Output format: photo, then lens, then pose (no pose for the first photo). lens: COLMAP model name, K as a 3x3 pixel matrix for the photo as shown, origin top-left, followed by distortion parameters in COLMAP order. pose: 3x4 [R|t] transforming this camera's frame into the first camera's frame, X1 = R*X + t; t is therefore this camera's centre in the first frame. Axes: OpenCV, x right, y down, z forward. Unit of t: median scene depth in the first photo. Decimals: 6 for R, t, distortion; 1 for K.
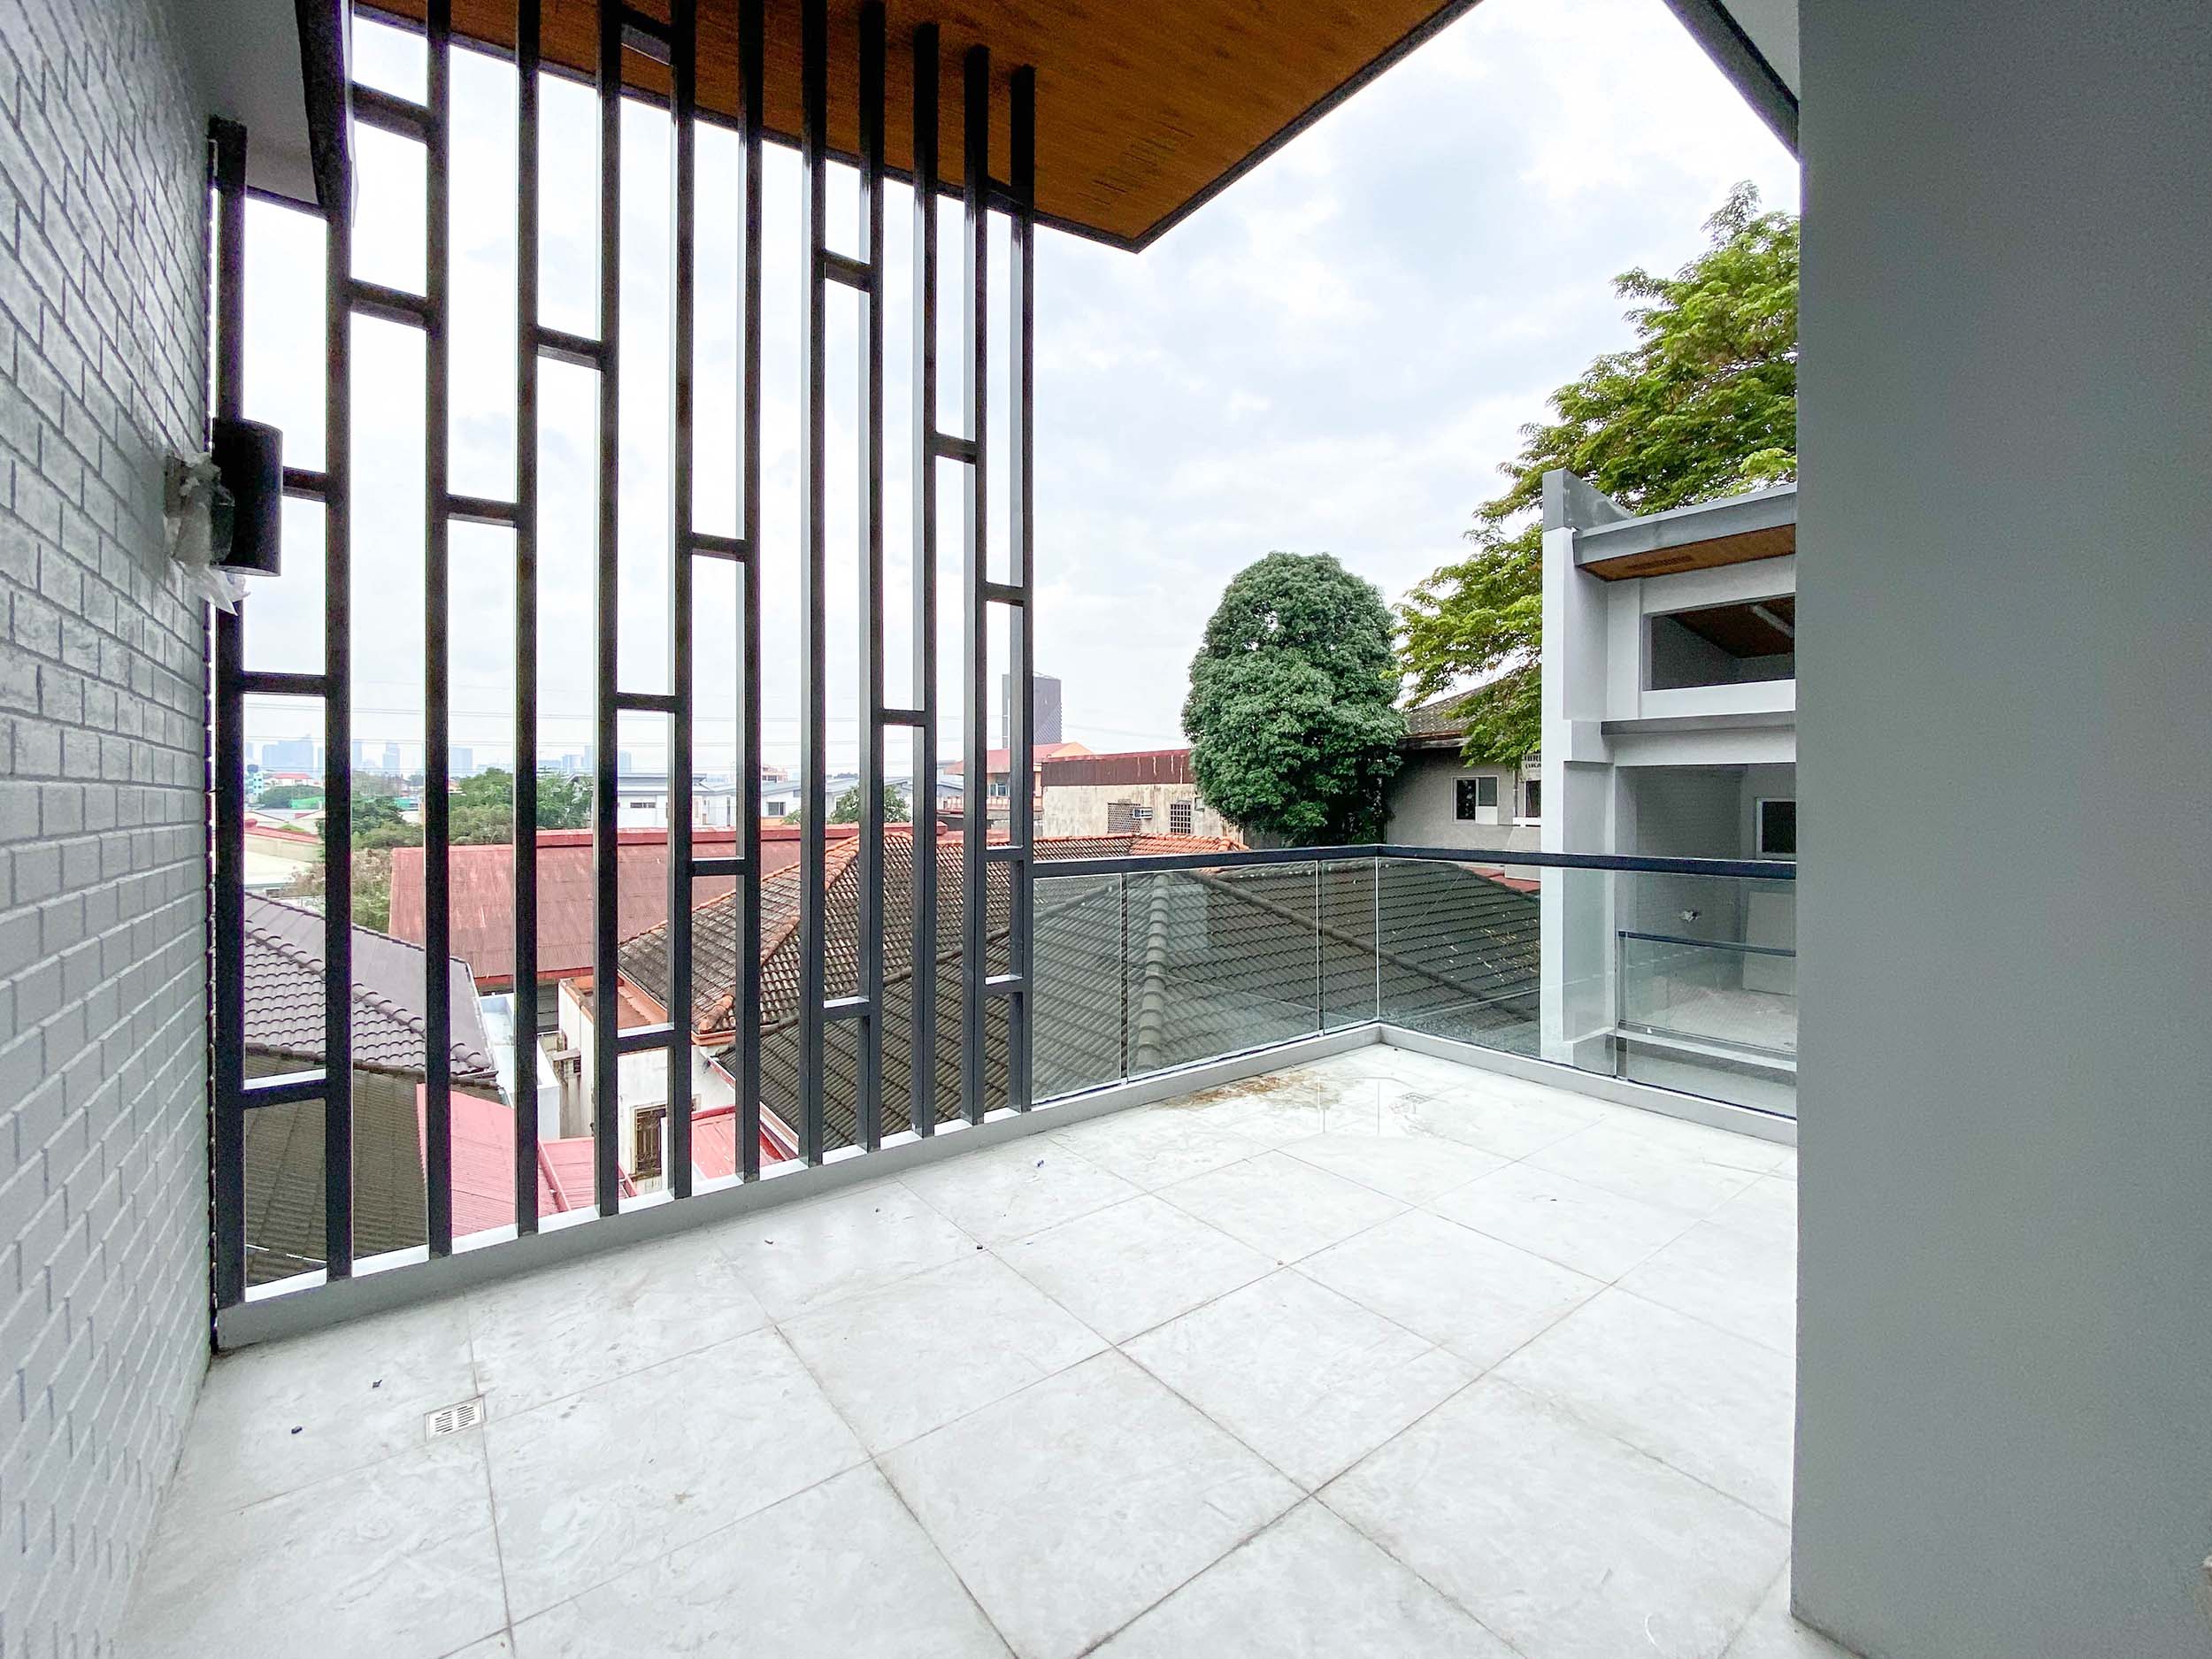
lens RADIAL K [[891.3, 0, 1108.7], [0, 891.3, 791.7], [0, 0, 1]] dist [-0.000079, -0.000041]
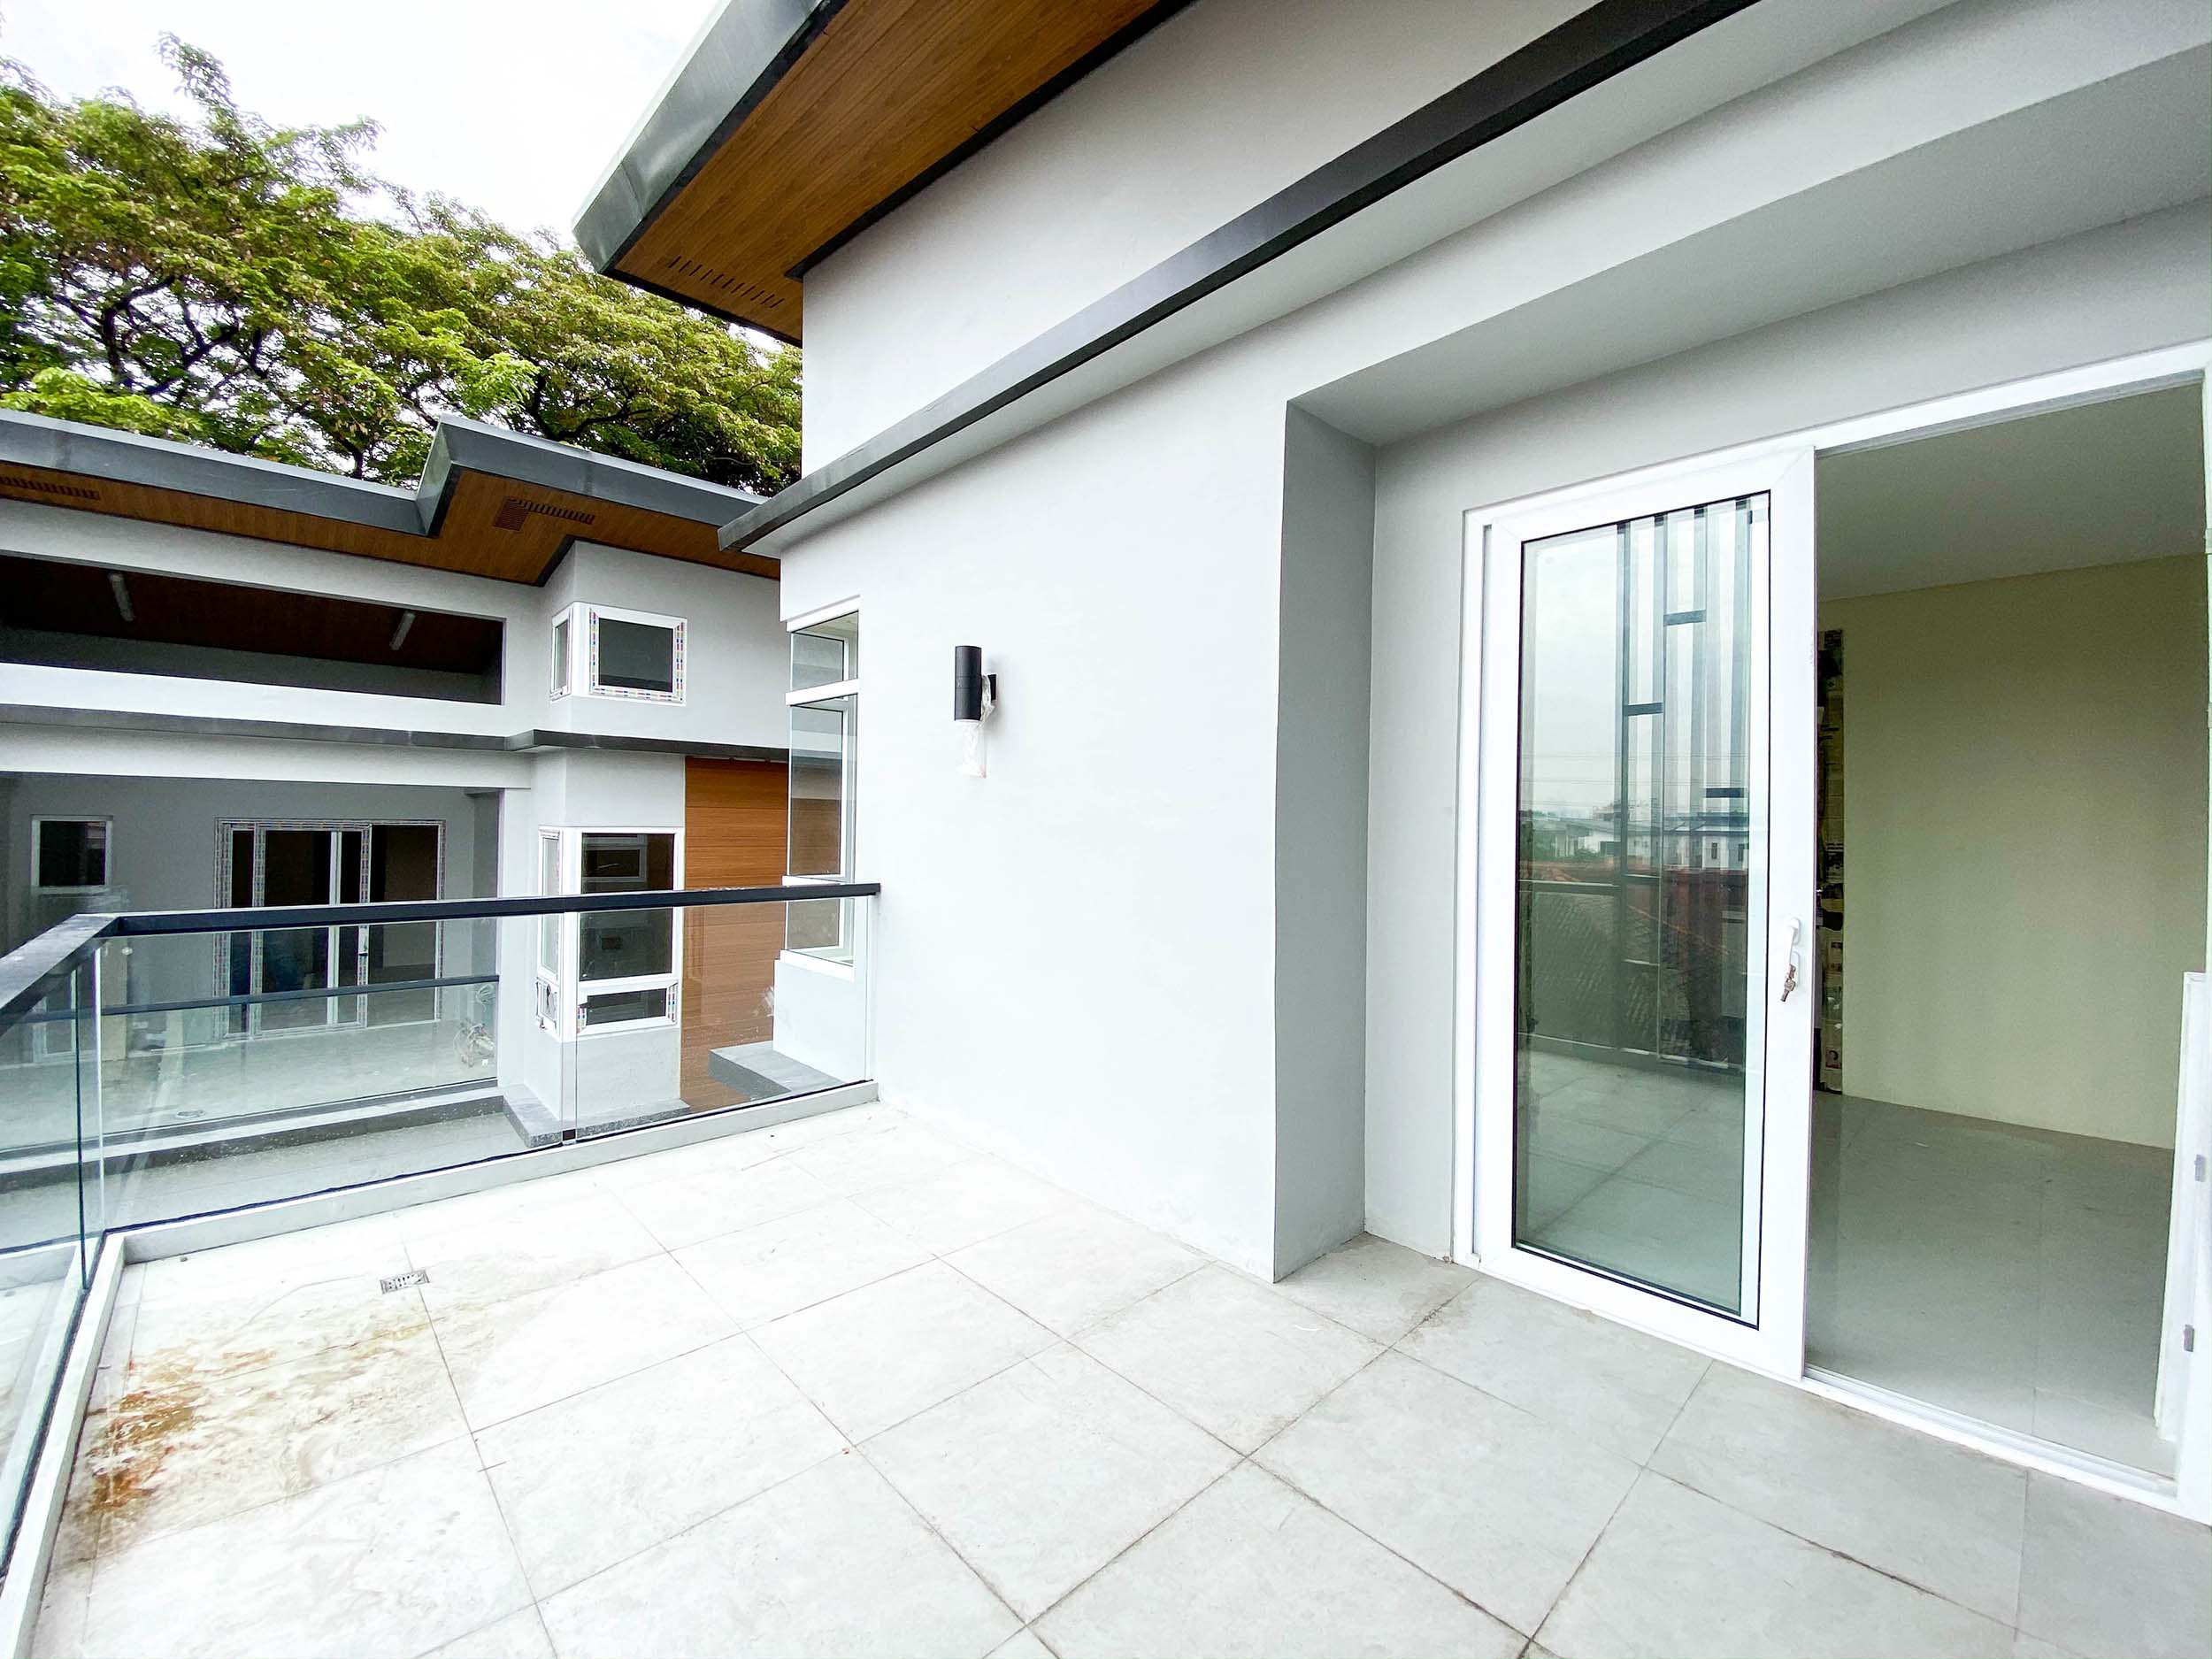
lens RADIAL K [[910.2, 0, 1108.9], [0, 910.2, 807.4], [0, 0, 1]] dist [0.013047, -0.015397]
pose [[-0.088708, 0.014437, 0.995953, -0.462187], [-0.015395, 0.999756, -0.015864, -0.011947], [-0.995939, -0.016740, -0.088464, 0.638354]]
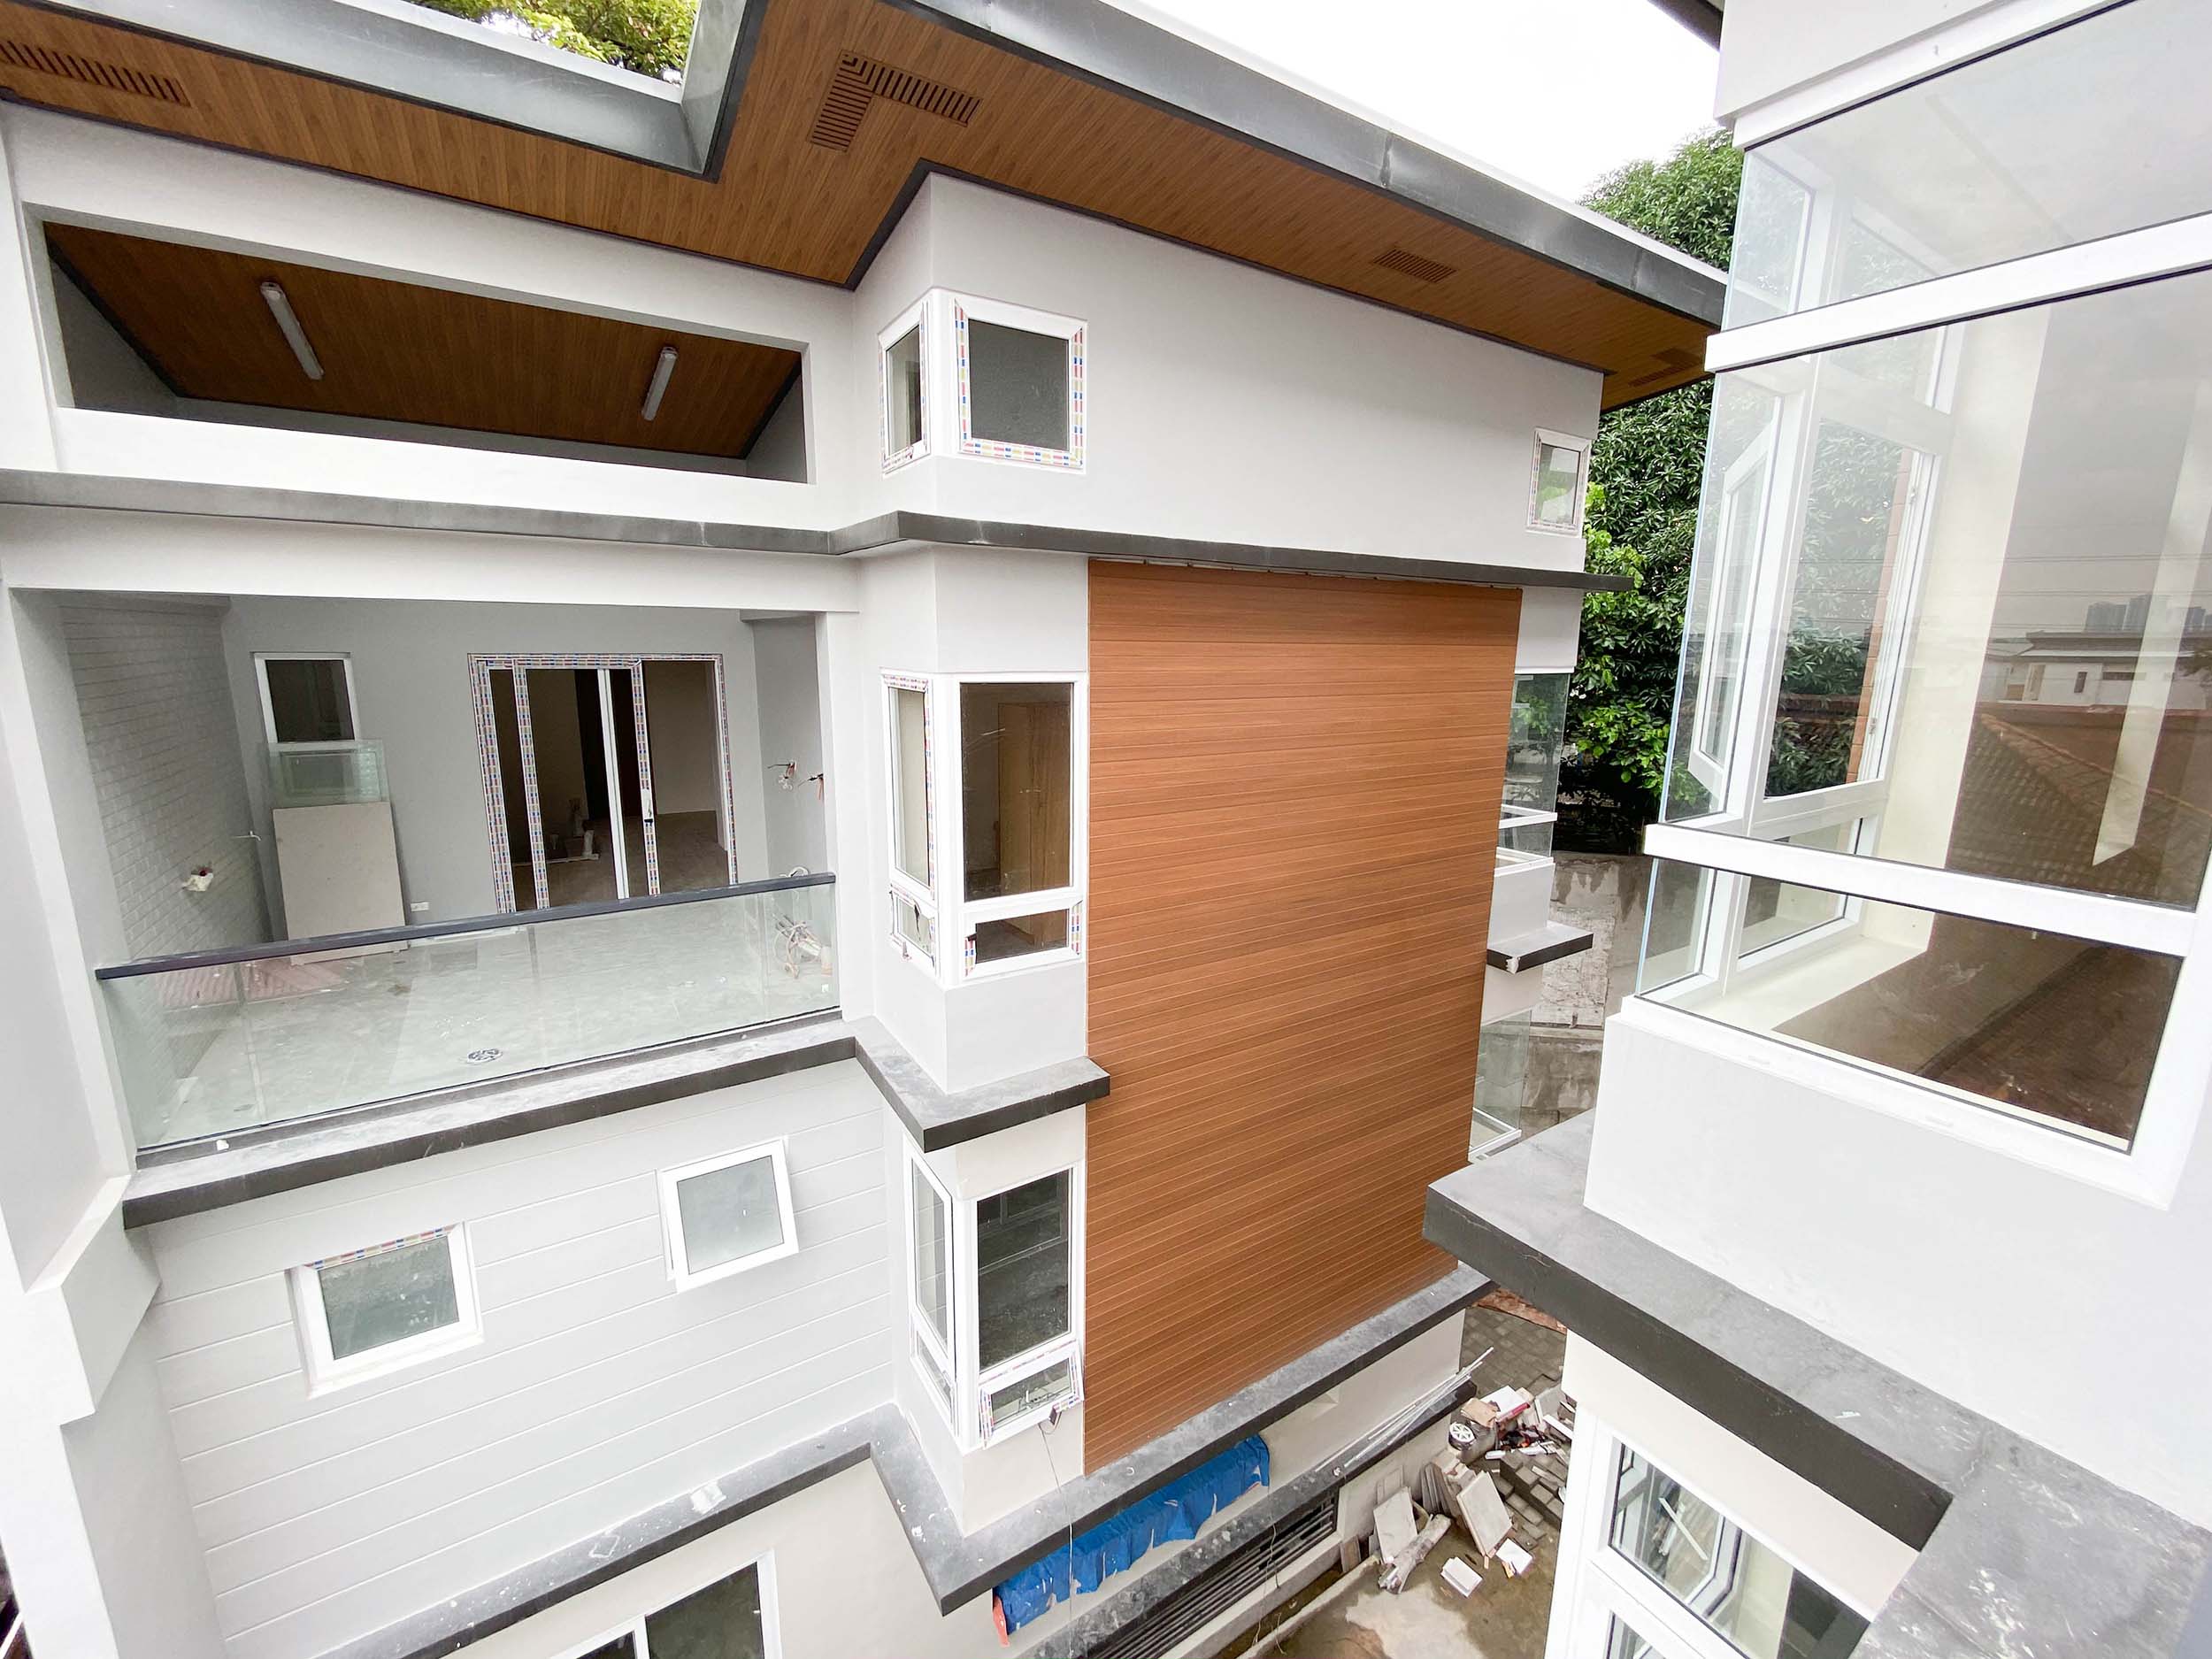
lens RADIAL K [[927.2, 0, 1108.8], [0, 927.2, 823.4], [0, 0, 1]] dist [-0.000189, -0.000221]
pose [[0.099051, -0.190949, 0.976590, 0.588056], [-0.013084, 0.981081, 0.193154, -0.035496], [-0.994996, -0.031910, 0.094678, 1.464571]]
